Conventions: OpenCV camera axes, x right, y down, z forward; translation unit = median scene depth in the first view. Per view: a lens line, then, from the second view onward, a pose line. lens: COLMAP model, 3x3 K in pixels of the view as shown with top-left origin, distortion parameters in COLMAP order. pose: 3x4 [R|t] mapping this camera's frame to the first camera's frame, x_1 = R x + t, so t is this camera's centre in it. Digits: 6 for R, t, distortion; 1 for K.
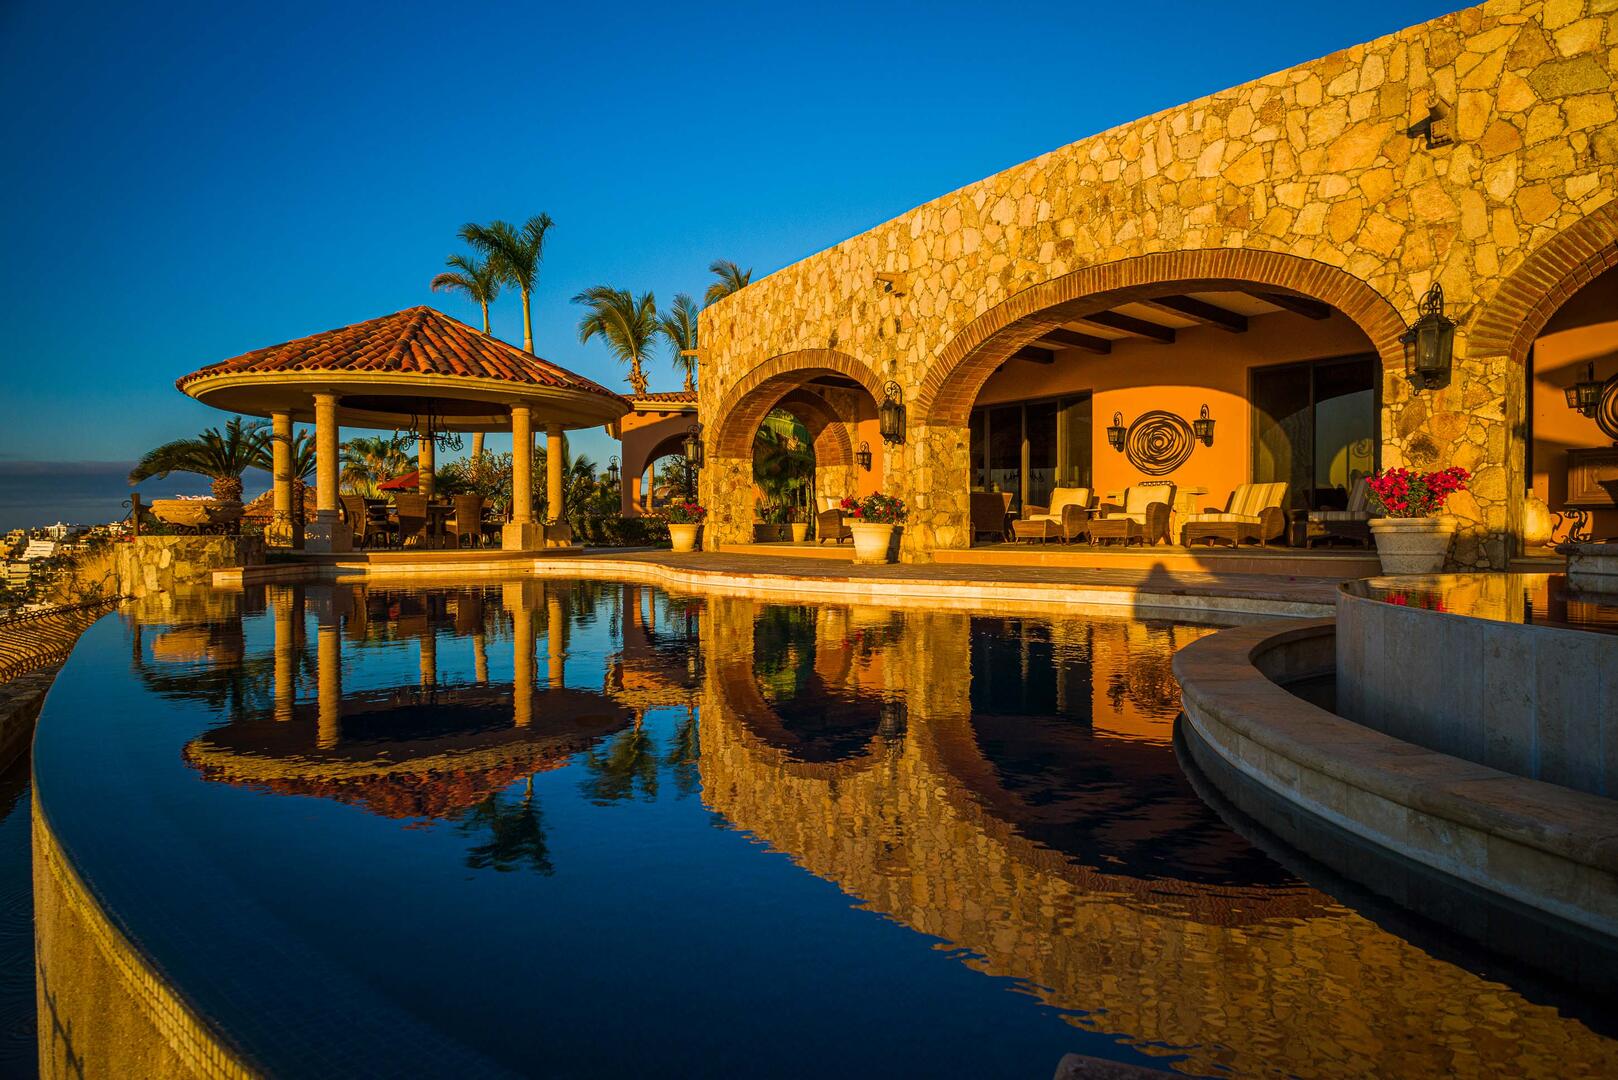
lens RADIAL K [[941.5, 0, 809.5], [0, 941.5, 540.9], [0, 0, 1]] dist [0.011544, -0.005407]
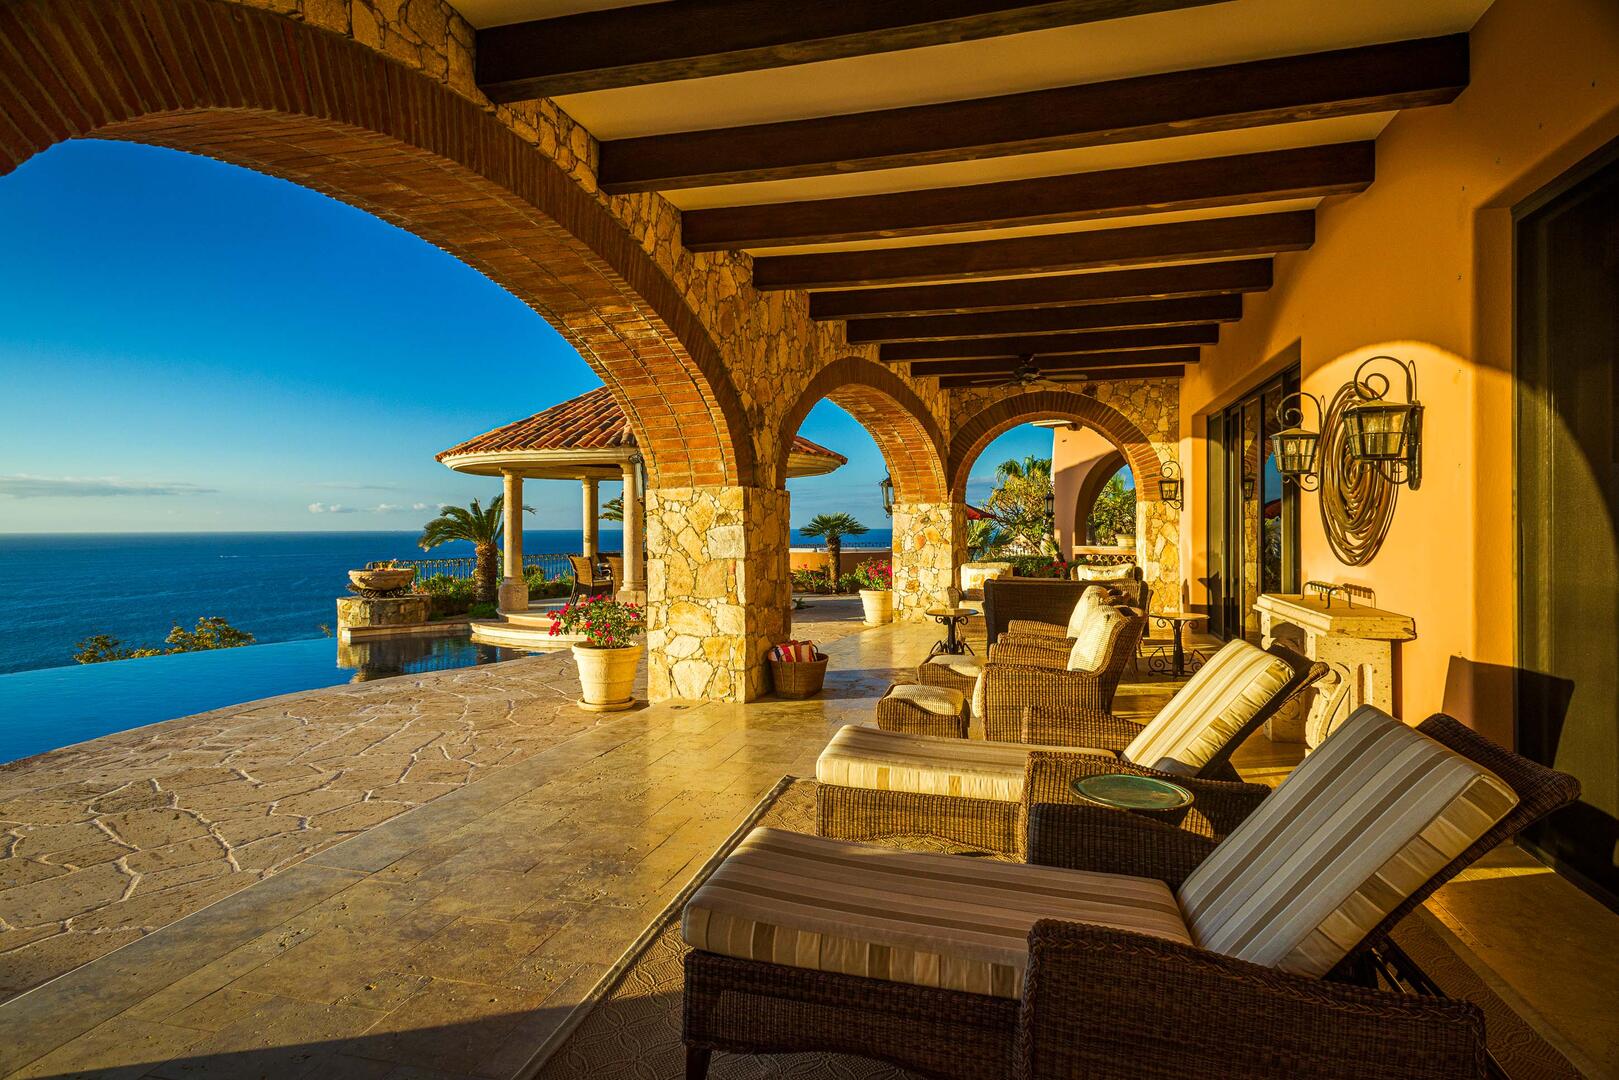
lens RADIAL K [[929.5, 0, 804.5], [0, 929.5, 532.8], [0, 0, 1]] dist [0.007635, -0.001678]
pose [[0.565363, 0.008553, -0.824798, 0.747996], [-0.006658, 0.999961, 0.005805, -0.111568], [0.824815, 0.002210, 0.565398, 0.845830]]
